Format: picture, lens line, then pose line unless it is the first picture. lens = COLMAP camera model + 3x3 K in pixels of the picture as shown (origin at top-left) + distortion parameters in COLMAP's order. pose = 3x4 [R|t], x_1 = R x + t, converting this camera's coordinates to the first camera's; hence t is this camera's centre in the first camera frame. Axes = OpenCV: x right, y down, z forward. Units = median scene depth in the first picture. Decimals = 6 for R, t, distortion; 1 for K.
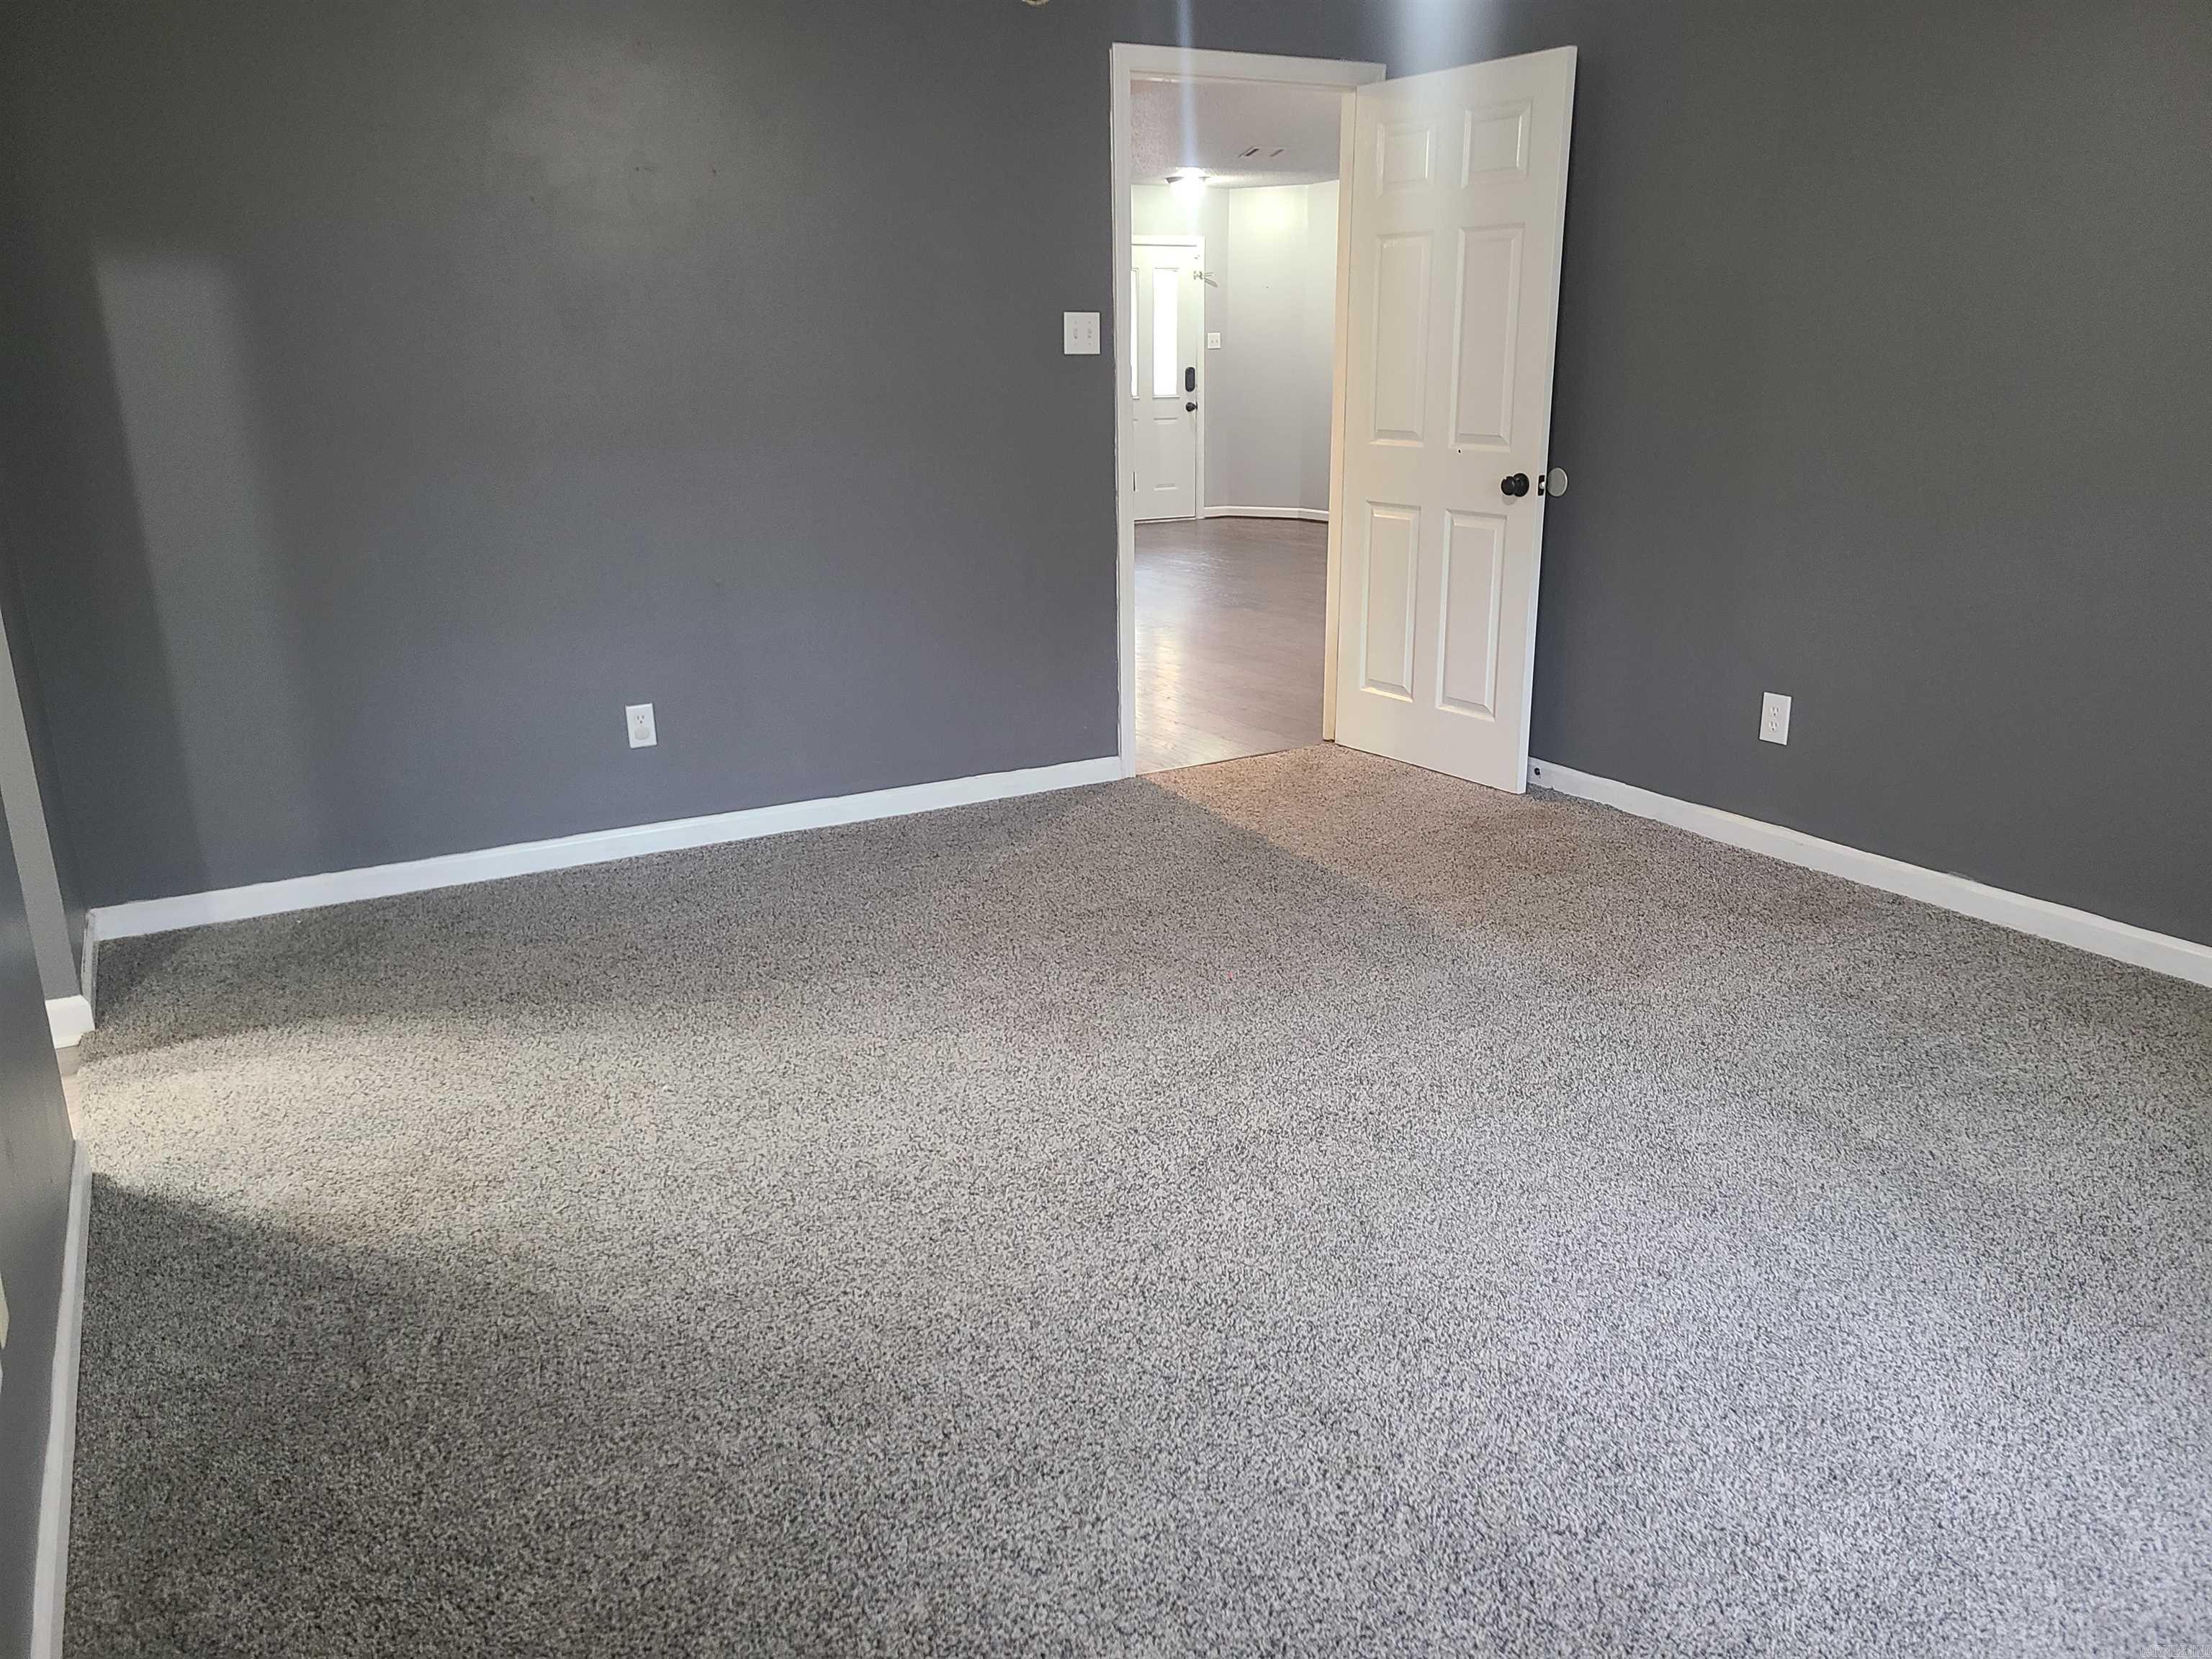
lens RADIAL K [[1658.8, 0, 1109.2], [0, 1658.8, 827.3], [0, 0, 1]] dist [0.067100, -0.040068]
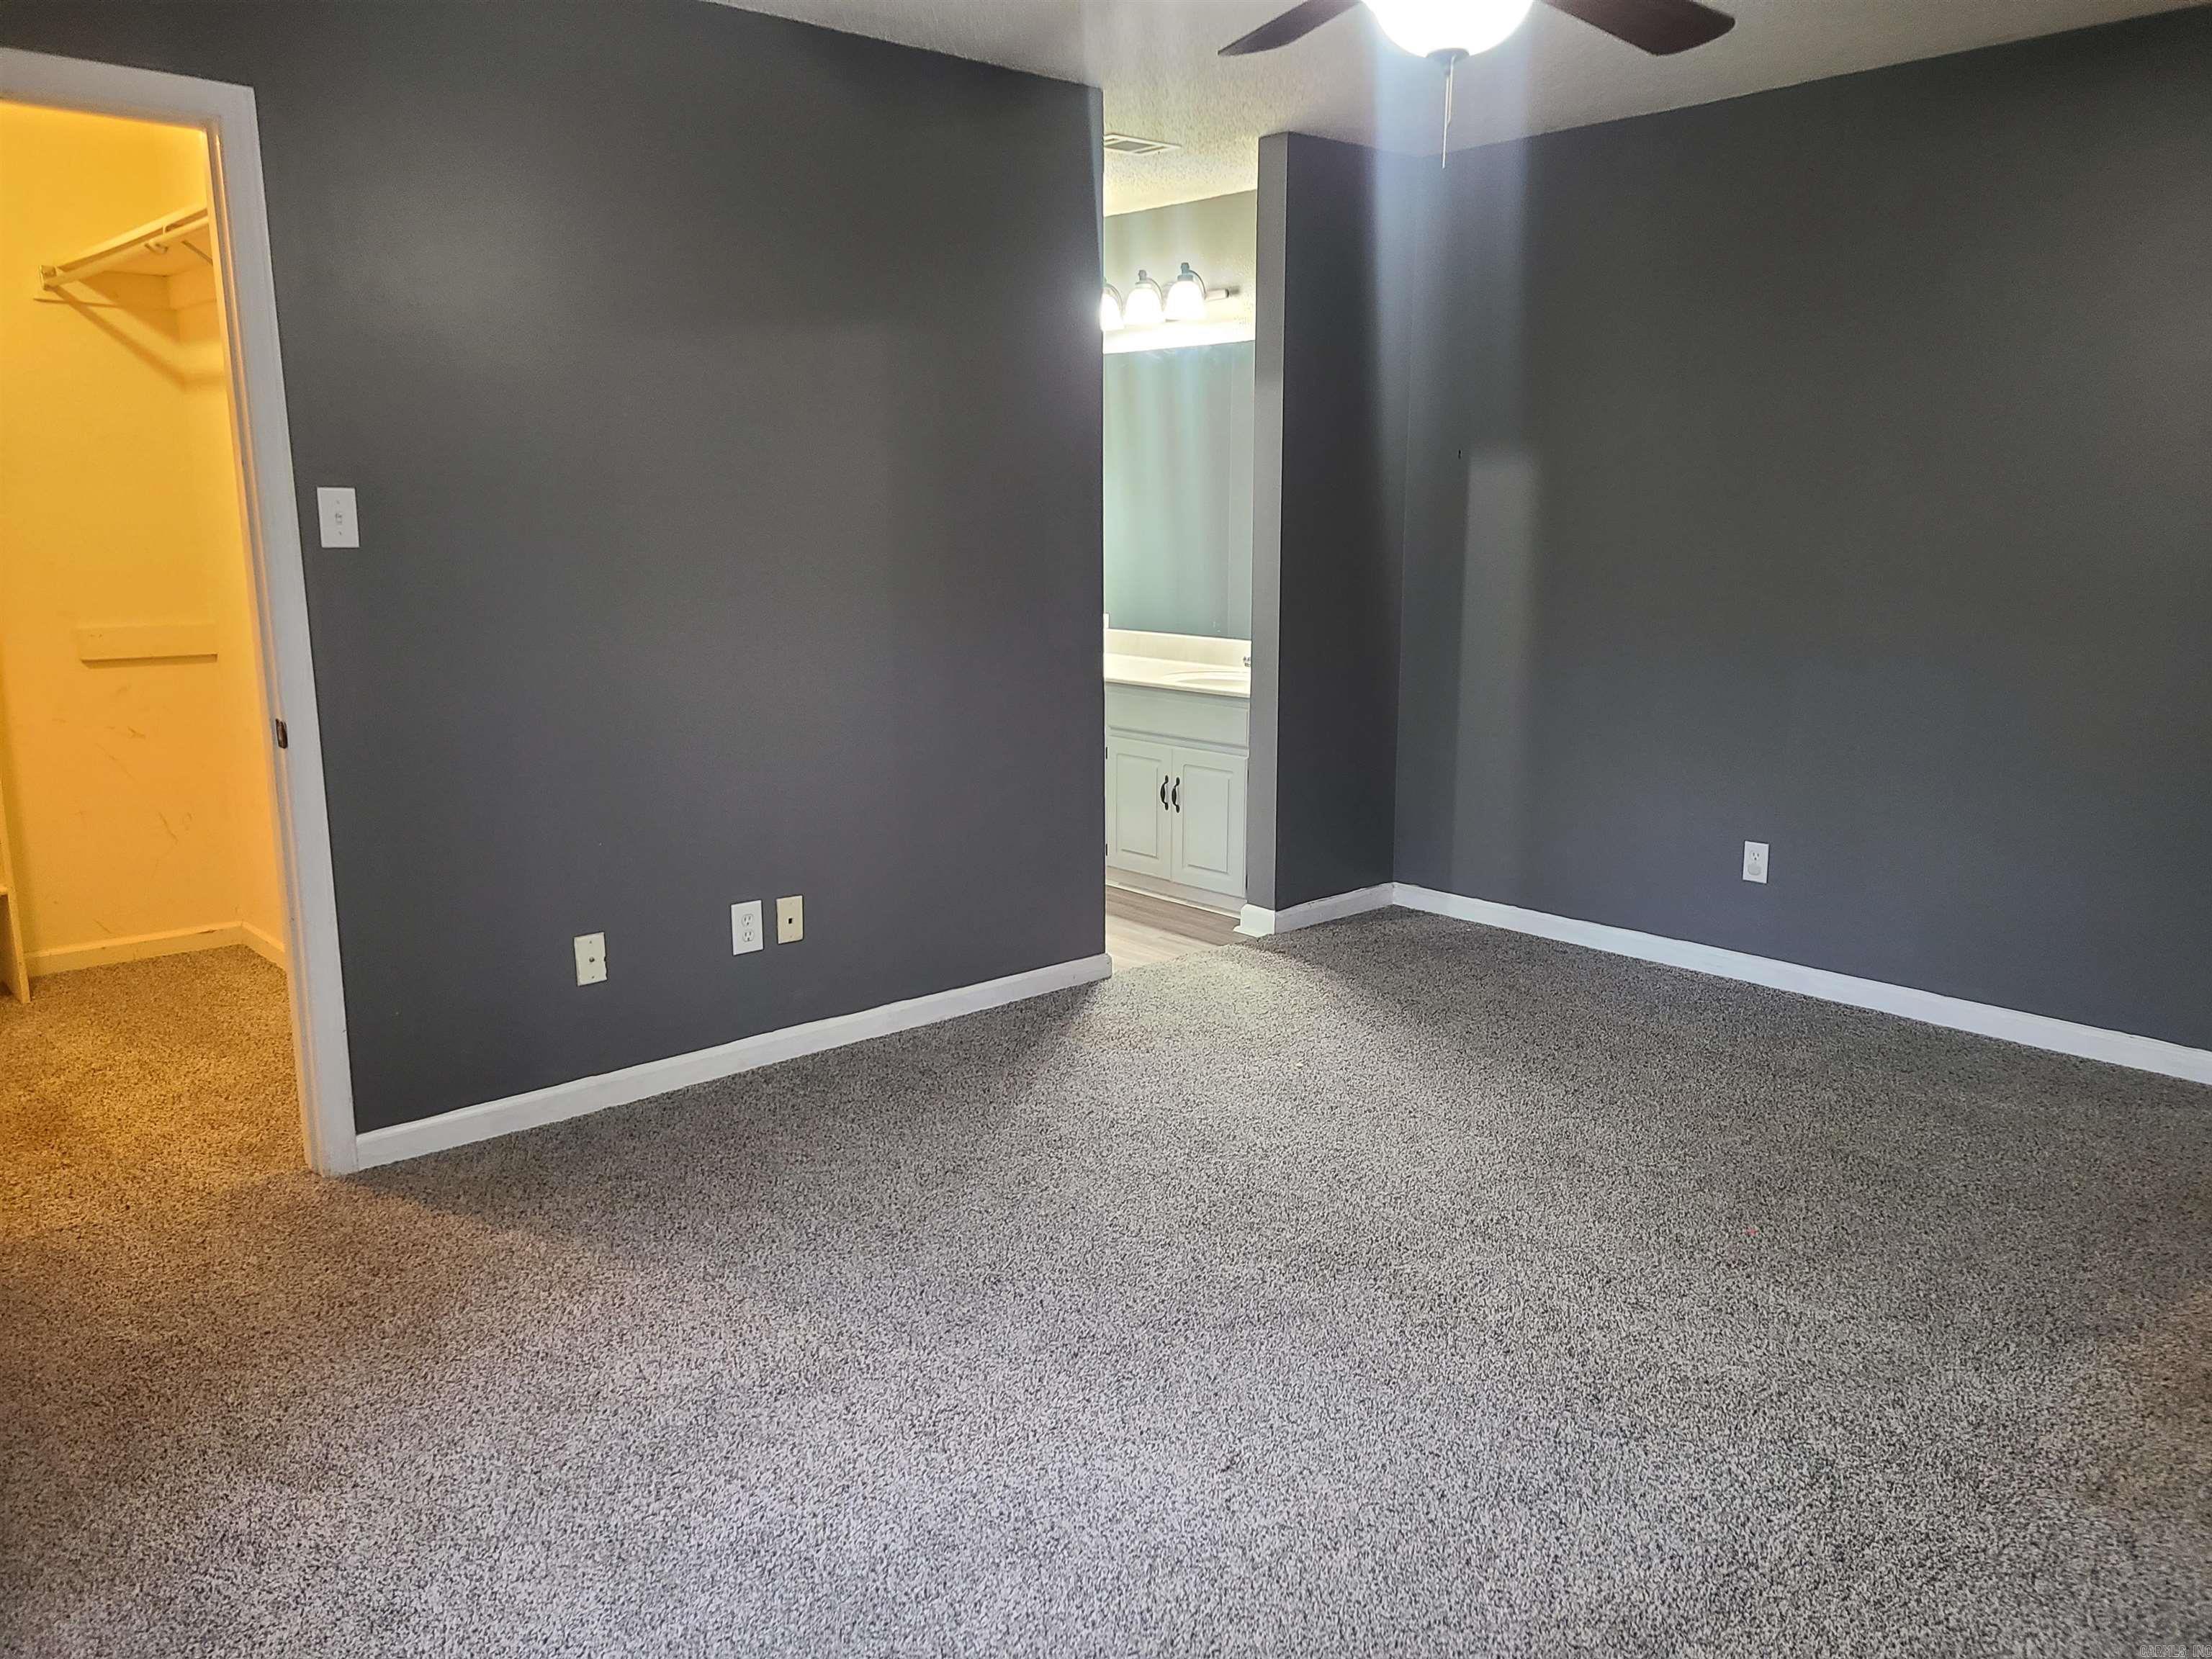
lens RADIAL K [[1658.8, 0, 1107.2], [0, 1658.8, 827.9], [0, 0, 1]] dist [0.067100, -0.040068]
pose [[0.220272, 0.203648, -0.953943, 0.712343], [-0.276786, 0.950815, 0.139068, -0.127278], [0.935345, 0.233405, 0.265805, 0.349787]]
